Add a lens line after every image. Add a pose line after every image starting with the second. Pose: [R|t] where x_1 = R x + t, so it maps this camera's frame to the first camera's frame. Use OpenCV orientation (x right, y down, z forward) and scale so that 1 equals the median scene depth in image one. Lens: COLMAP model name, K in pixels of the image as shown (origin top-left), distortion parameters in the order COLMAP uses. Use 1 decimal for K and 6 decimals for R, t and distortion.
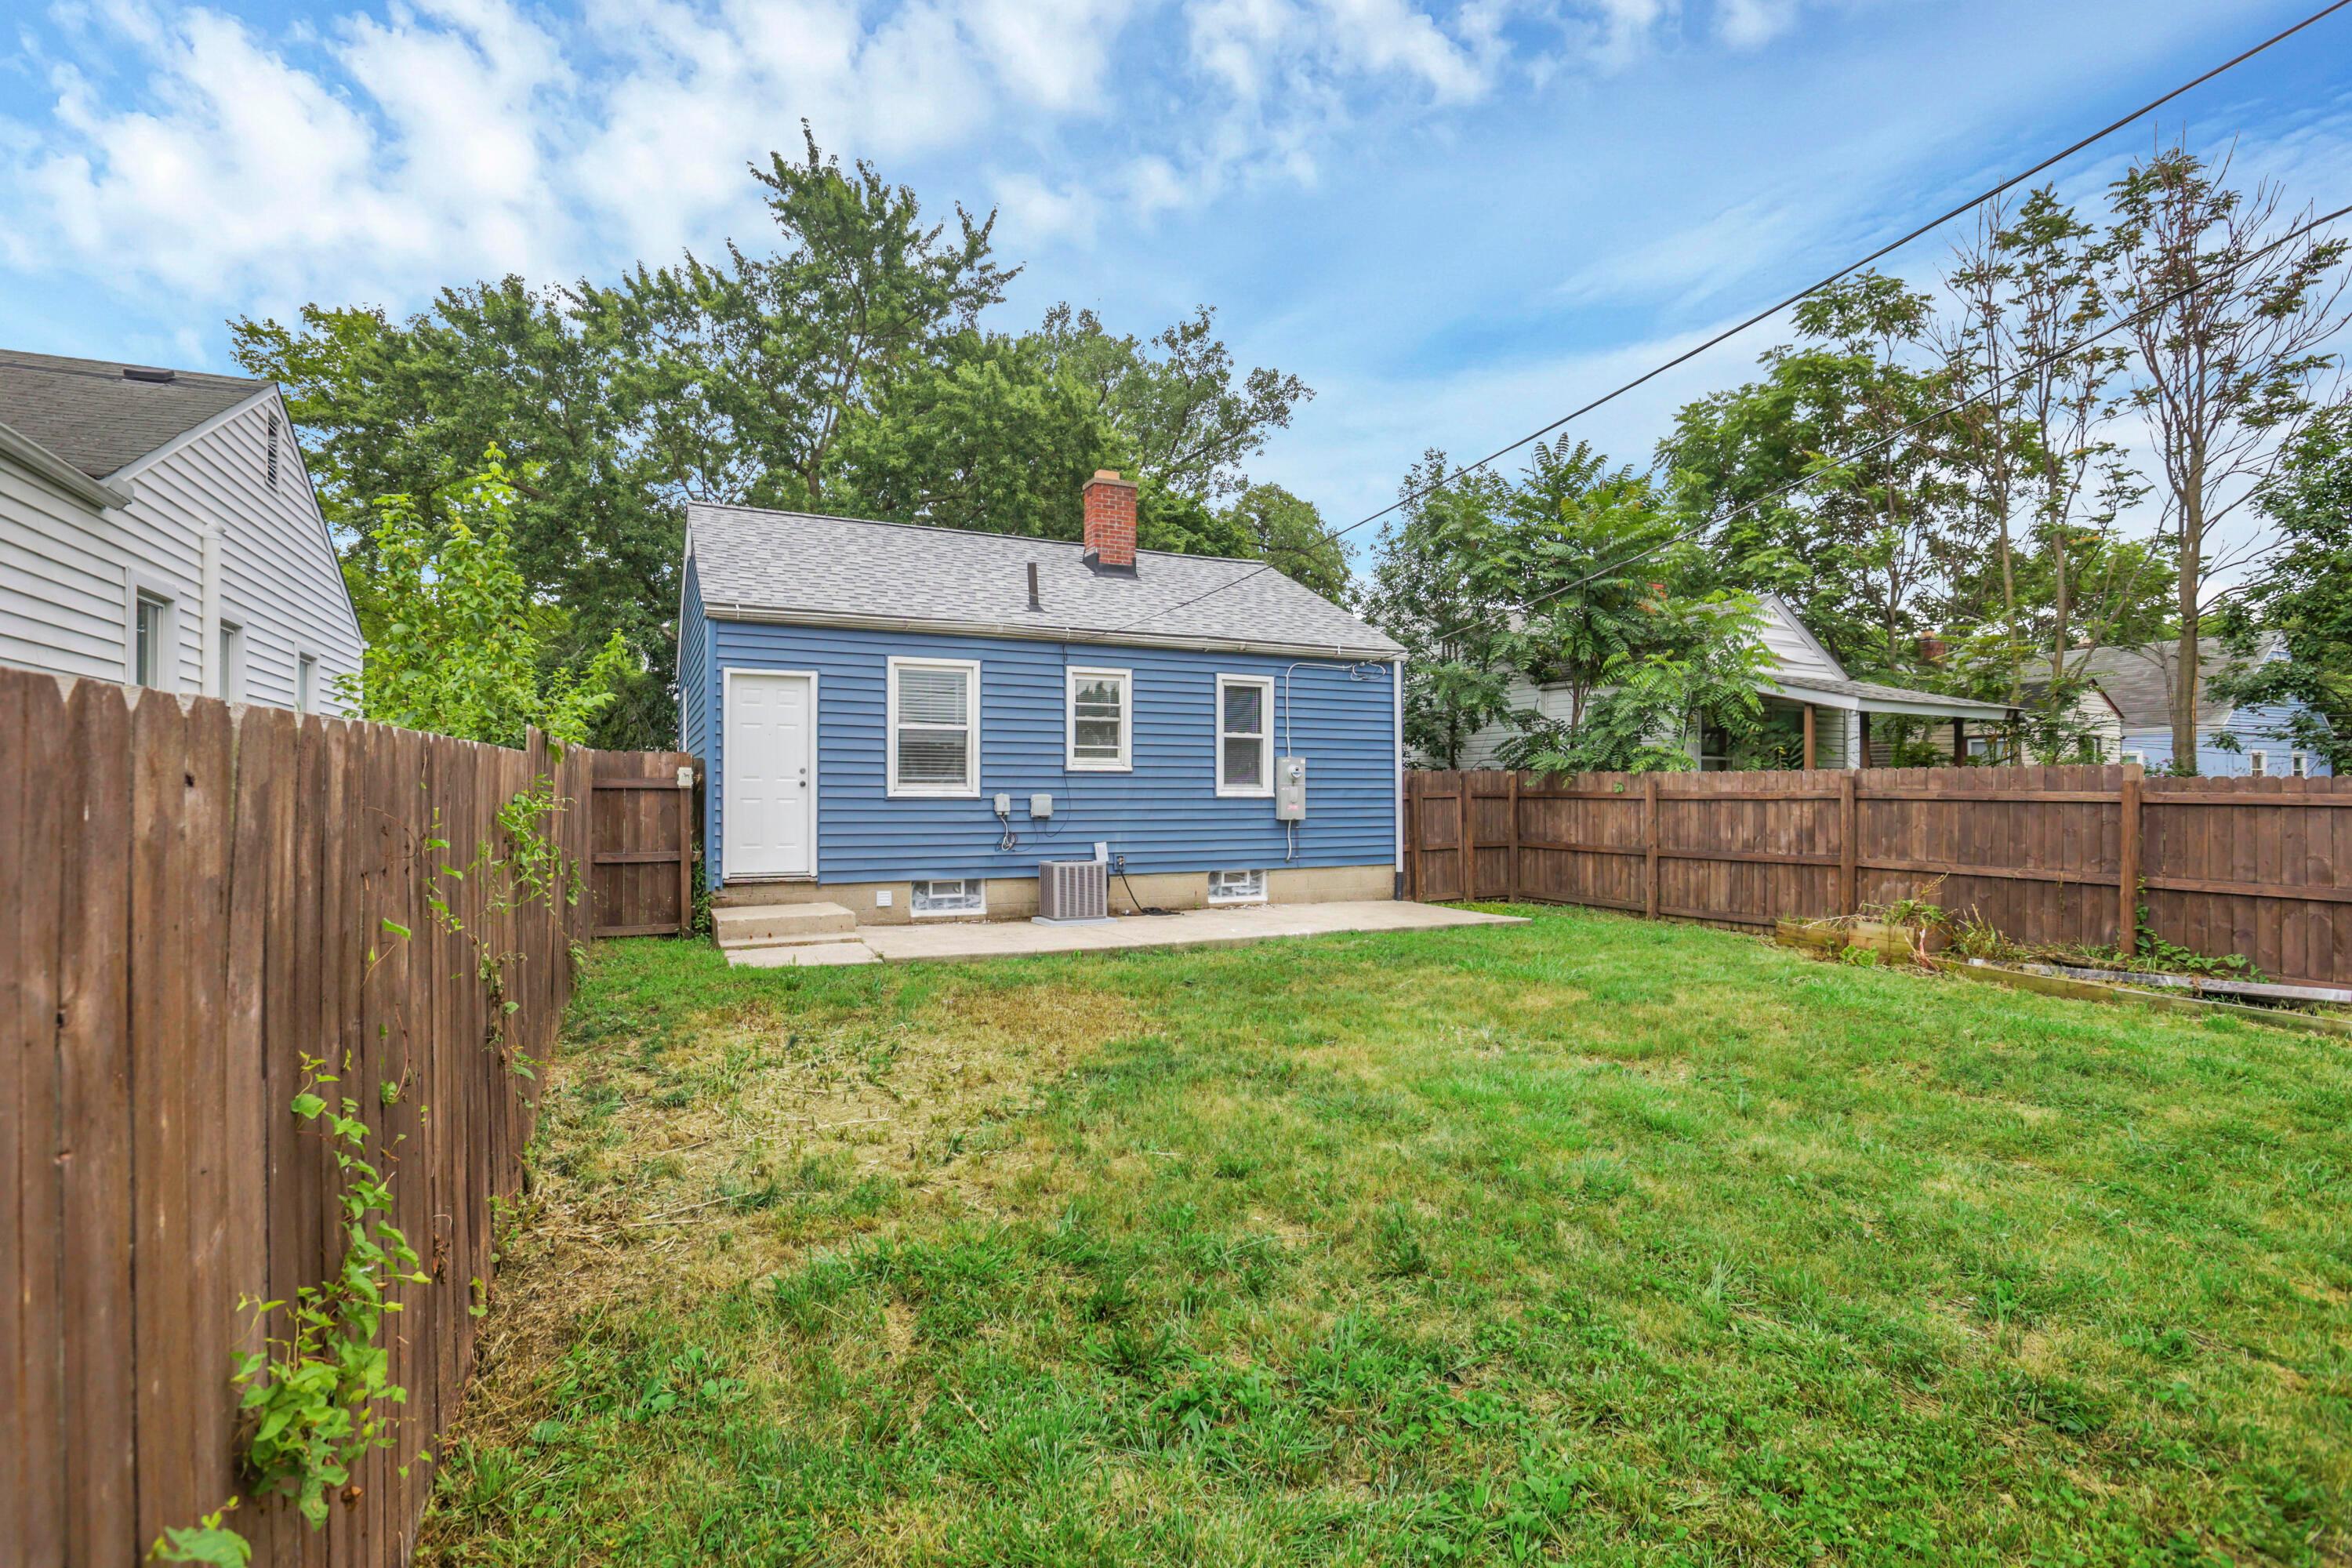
lens RADIAL K [[1112.3, 0, 1168.9], [0, 1112.3, 787.2], [0, 0, 1]] dist [-0.059229, 0.025362]
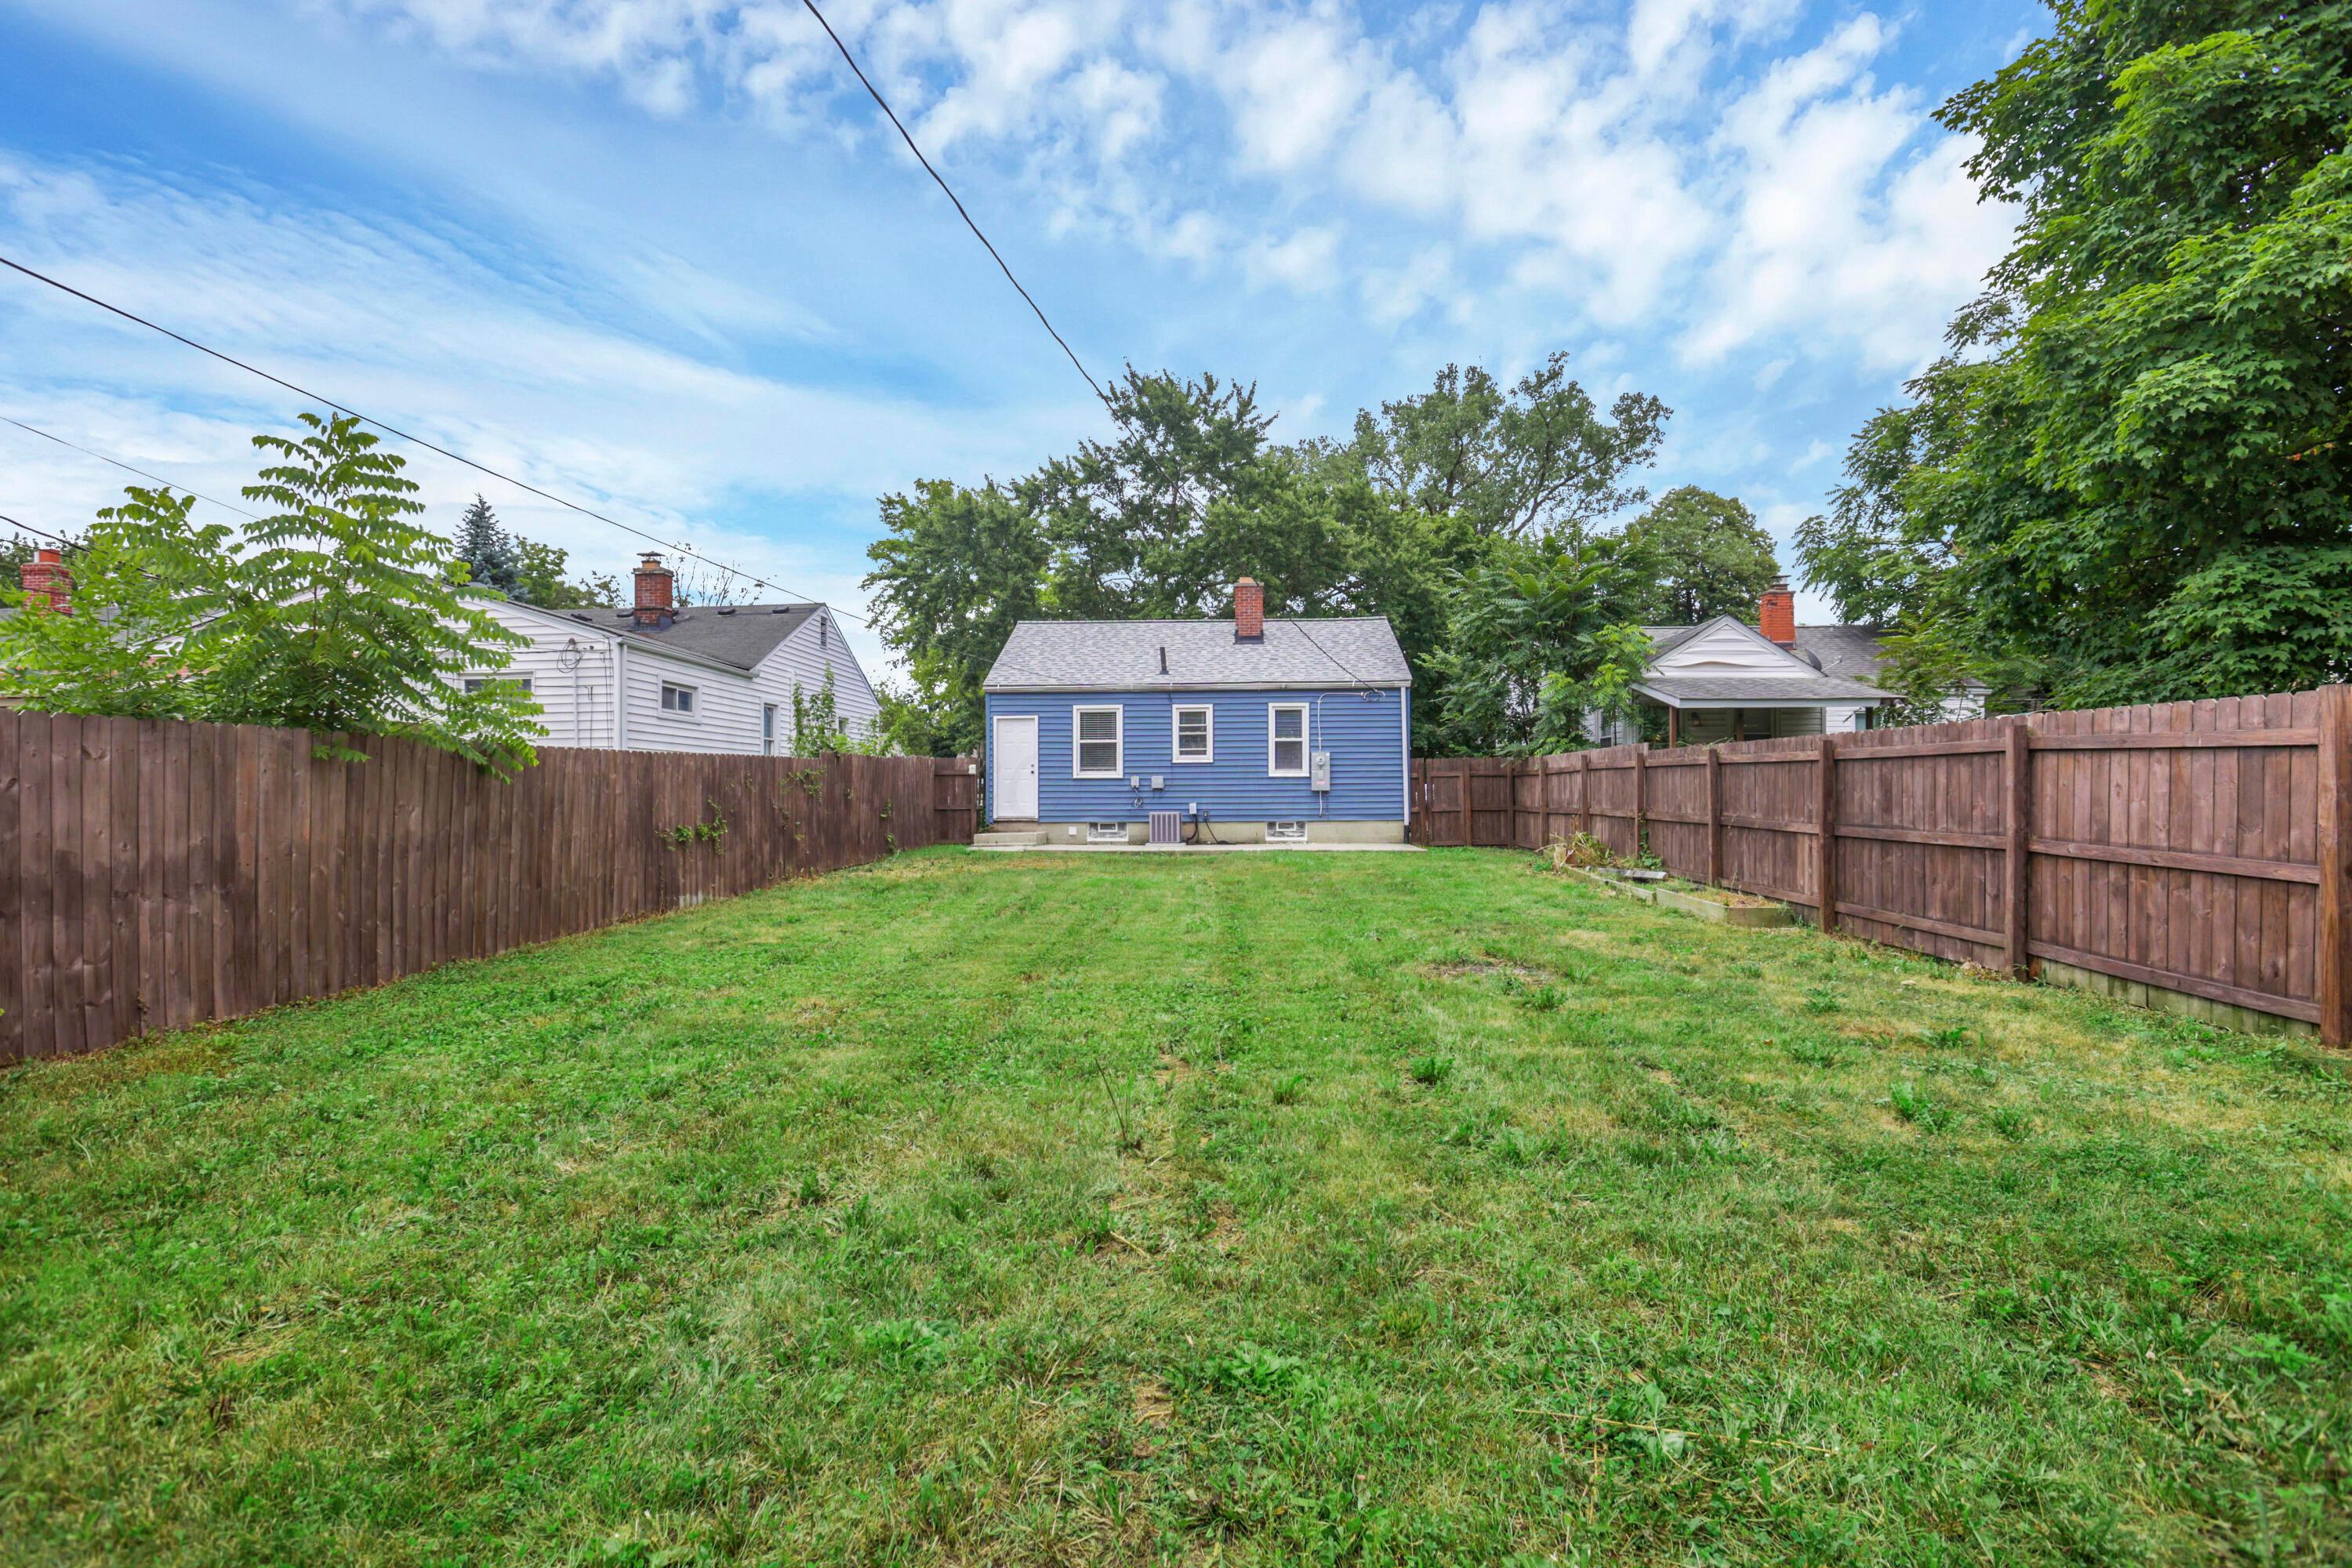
lens RADIAL K [[1112.3, 0, 1168.9], [0, 1112.3, 787.2], [0, 0, 1]] dist [-0.059229, 0.025362]
pose [[0.872780, -0.013885, -0.487916, 0.754297], [0.010169, 0.999896, -0.010264, 0.041401], [0.488007, 0.003997, 0.872830, -0.552829]]
